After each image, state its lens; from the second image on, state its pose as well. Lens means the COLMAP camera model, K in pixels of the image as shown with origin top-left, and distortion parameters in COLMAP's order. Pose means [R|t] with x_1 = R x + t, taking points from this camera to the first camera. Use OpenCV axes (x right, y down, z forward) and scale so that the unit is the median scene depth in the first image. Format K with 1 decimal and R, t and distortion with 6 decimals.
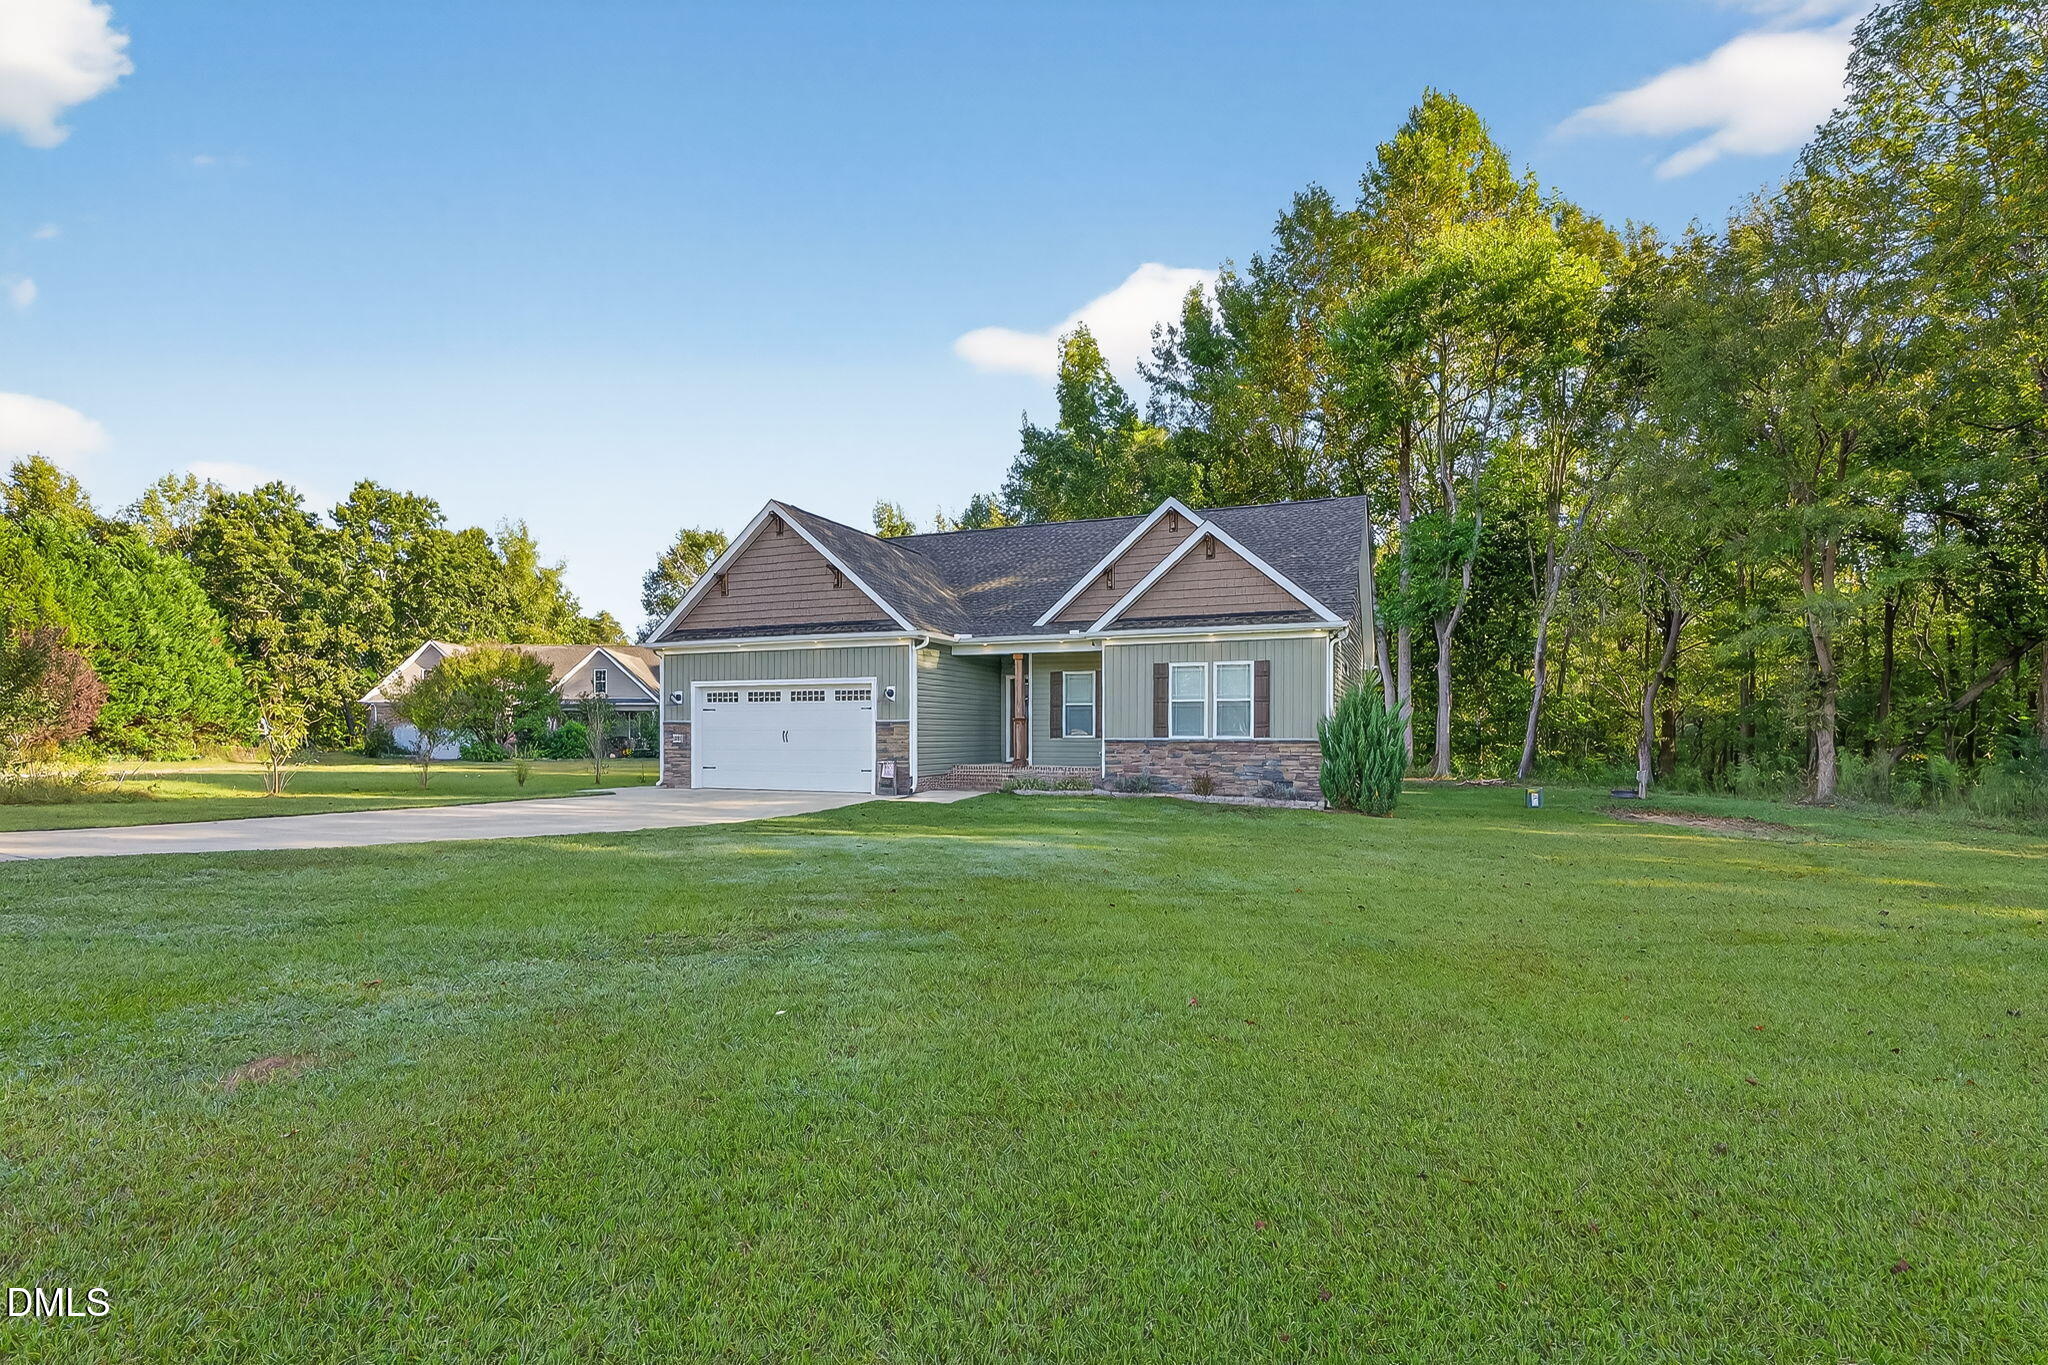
lens RADIAL K [[986.9, 0, 993.8], [0, 986.9, 724.2], [0, 0, 1]] dist [0.006035, -0.001058]
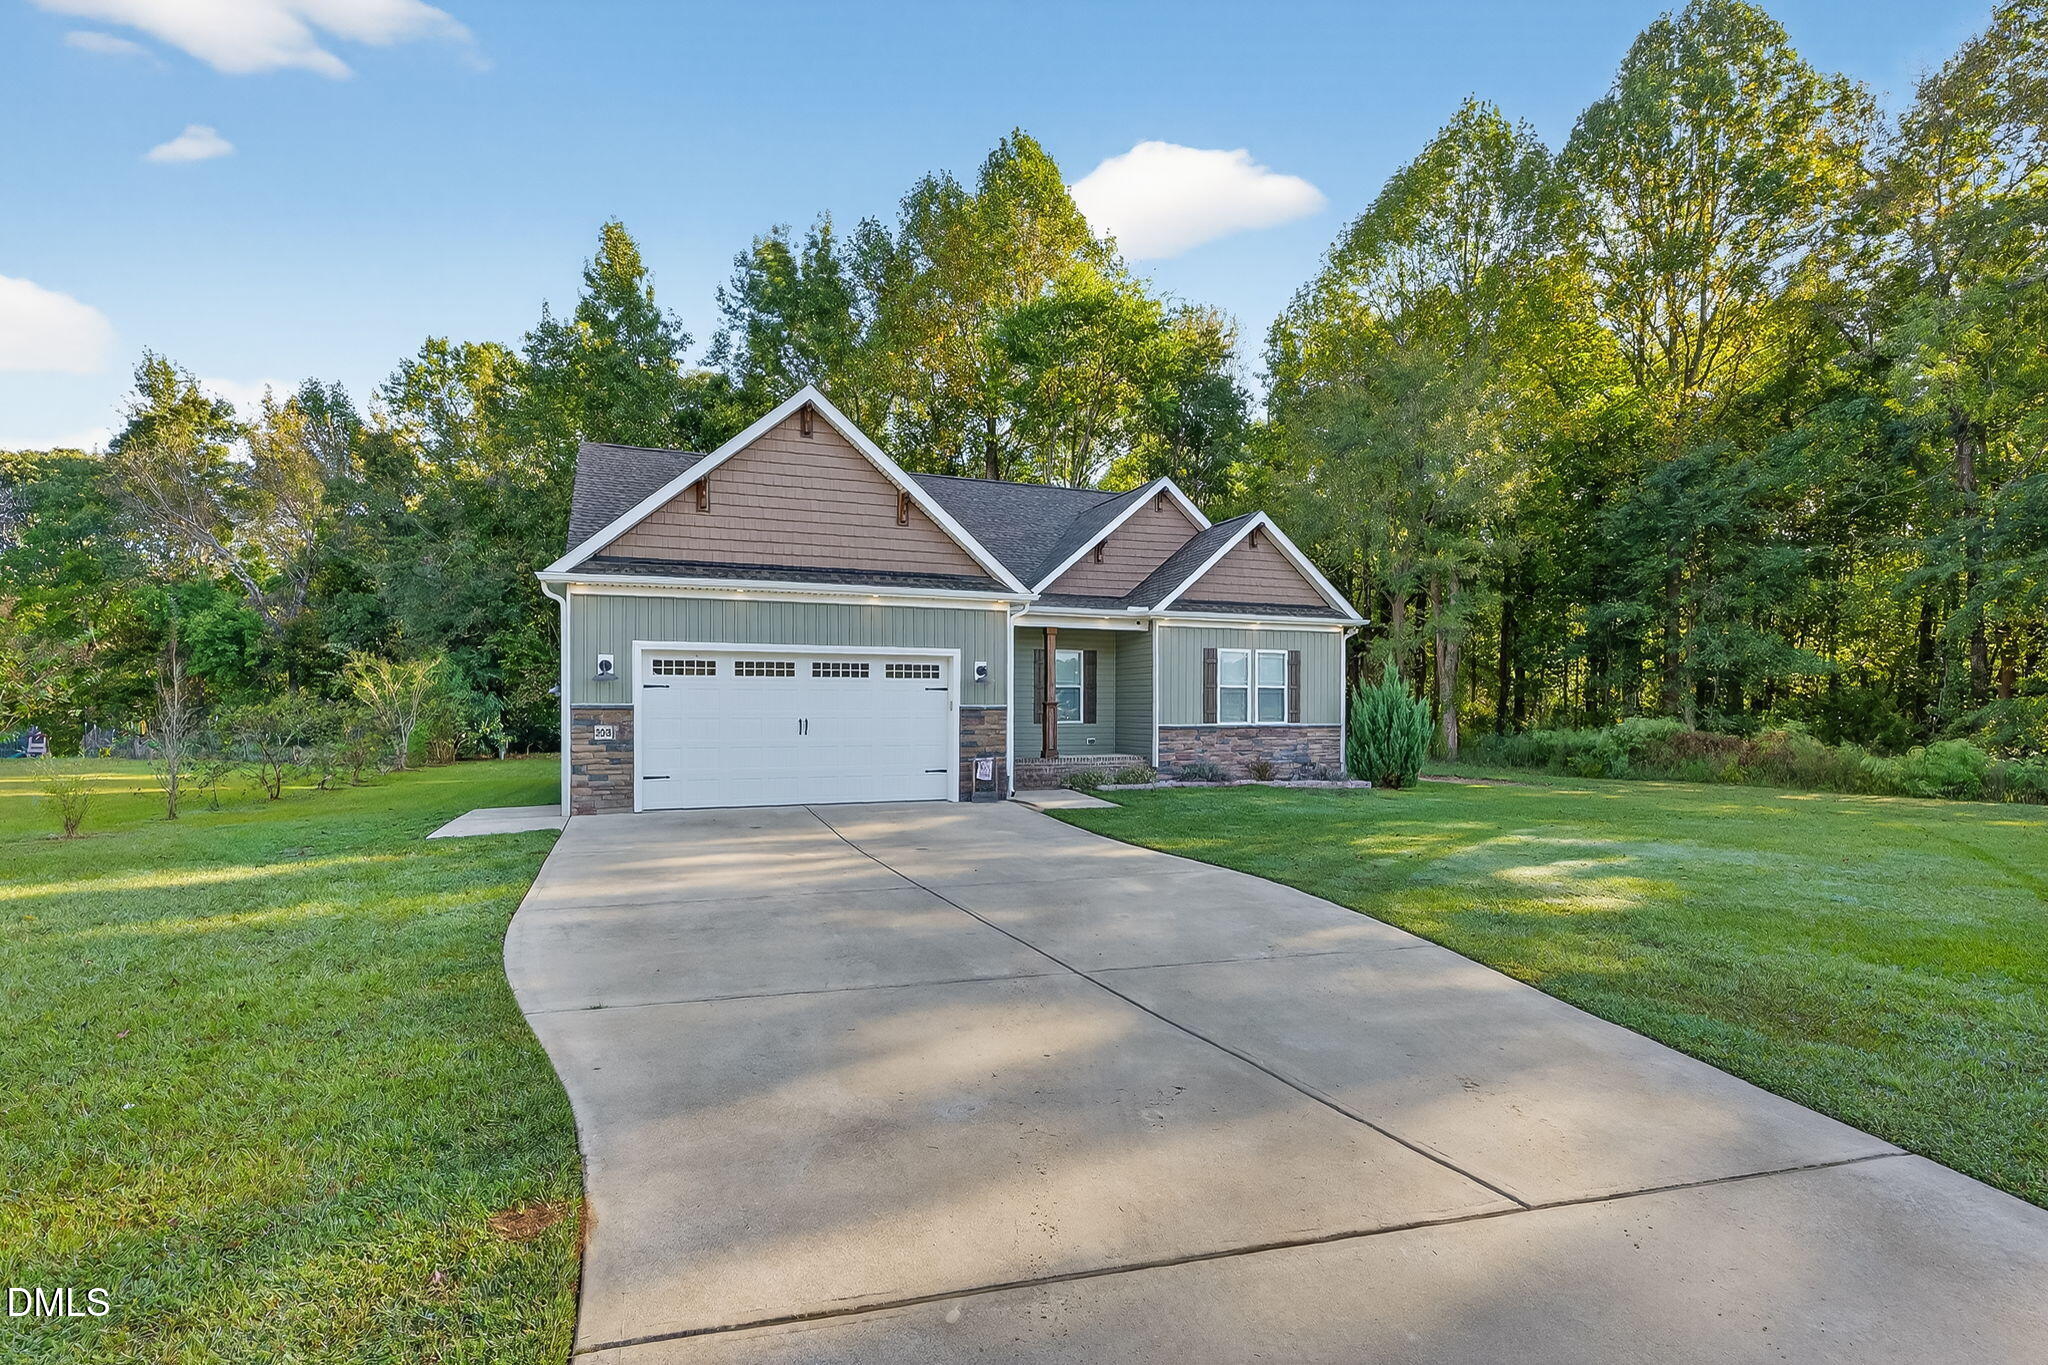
lens RADIAL K [[986.9, 0, 1021.2], [0, 986.9, 691.7], [0, 0, 1]] dist [0.006035, -0.001058]
pose [[0.701545, 0.010888, 0.712542, -0.634408], [-0.009119, 0.999939, -0.006302, -0.009965], [-0.712567, -0.002077, 0.701601, 0.426601]]
